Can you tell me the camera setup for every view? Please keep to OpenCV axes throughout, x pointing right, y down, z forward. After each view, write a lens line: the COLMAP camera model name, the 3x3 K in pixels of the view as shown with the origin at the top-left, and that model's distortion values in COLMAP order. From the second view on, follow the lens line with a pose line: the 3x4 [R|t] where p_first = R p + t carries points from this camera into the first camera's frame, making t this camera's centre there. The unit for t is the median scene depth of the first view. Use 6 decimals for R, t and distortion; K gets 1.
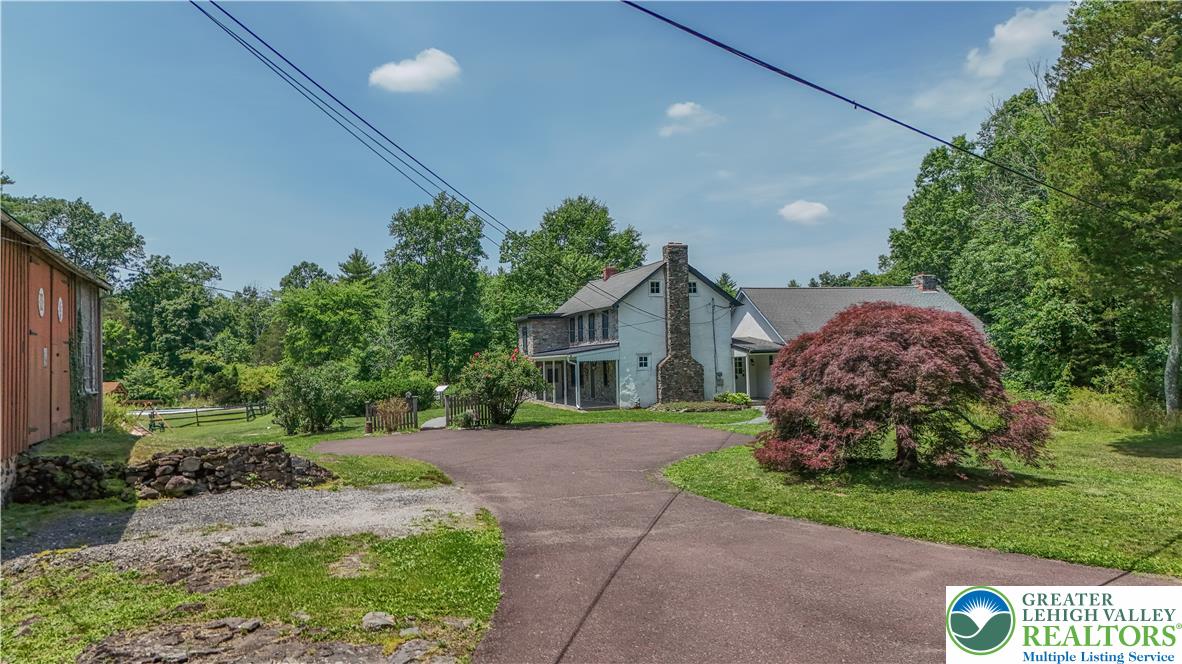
lens RADIAL K [[877.9, 0, 591.1], [0, 877.9, 327.0], [0, 0, 1]] dist [0.050506, -0.010561]
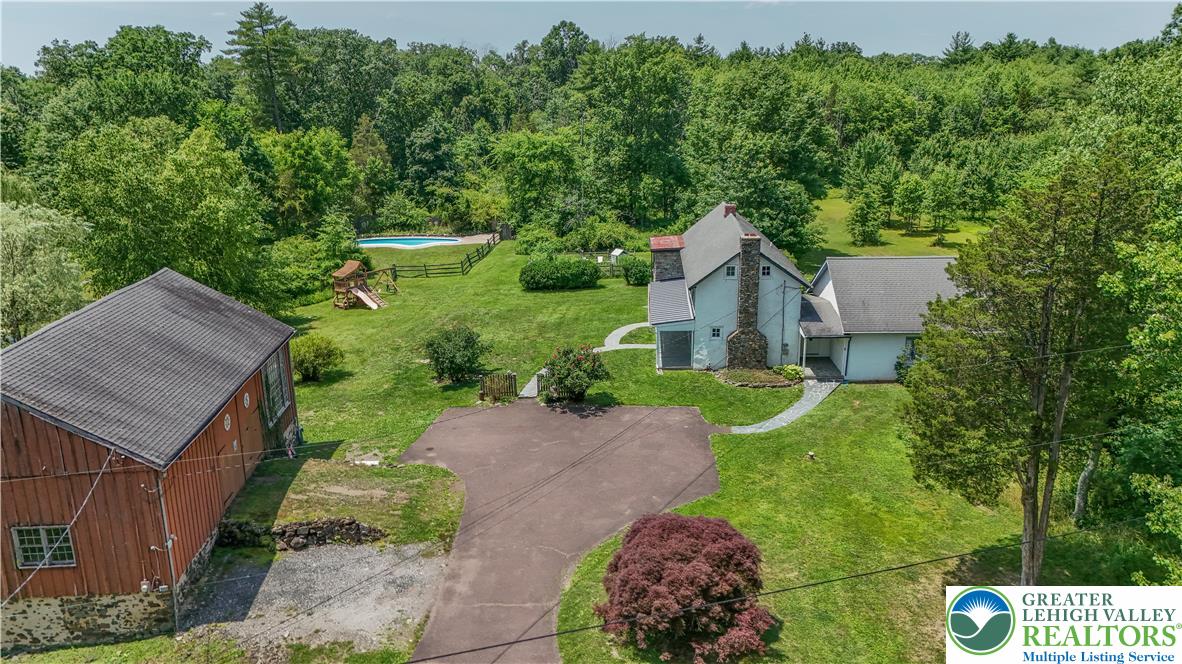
lens RADIAL K [[877.9, 0, 587.7], [0, 877.9, 340.5], [0, 0, 1]] dist [0.050506, -0.010561]
pose [[0.947882, 0.103249, -0.301430, 0.251917], [0.003787, 0.942323, 0.334682, -0.345612], [0.318600, -0.318381, 0.892820, -0.116955]]
